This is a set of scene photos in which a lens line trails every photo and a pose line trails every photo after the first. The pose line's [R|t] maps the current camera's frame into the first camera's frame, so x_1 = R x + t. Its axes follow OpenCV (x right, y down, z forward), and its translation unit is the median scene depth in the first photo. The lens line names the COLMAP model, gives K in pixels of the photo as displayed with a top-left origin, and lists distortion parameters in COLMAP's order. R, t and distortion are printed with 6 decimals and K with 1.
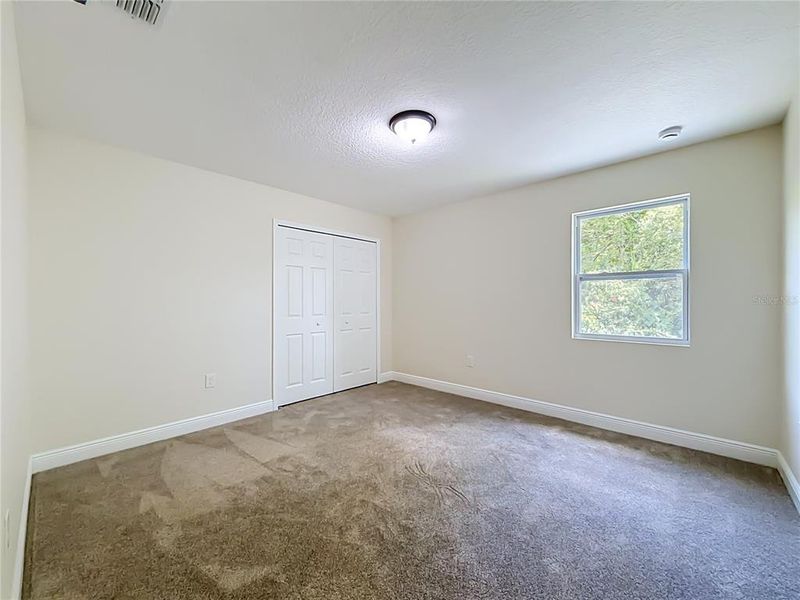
lens RADIAL K [[324.0, 0, 398.2], [0, 324.0, 299.3], [0, 0, 1]] dist [0.001409, 0.000424]
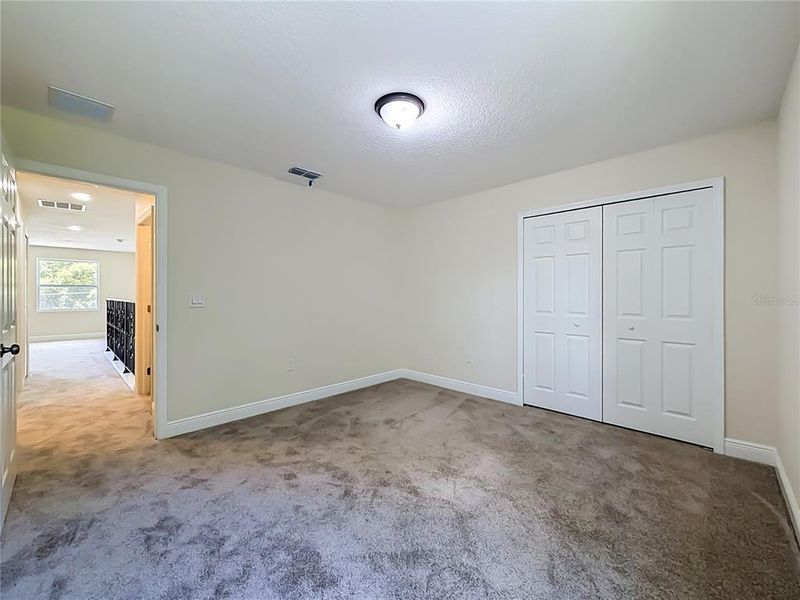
lens RADIAL K [[324.0, 0, 398.2], [0, 324.0, 299.3], [0, 0, 1]] dist [0.001409, 0.000424]
pose [[-0.018513, 0.015763, -0.999704, 0.719358], [0.009728, 0.999831, 0.015585, -0.003344], [0.999781, -0.009437, -0.018664, 0.751687]]
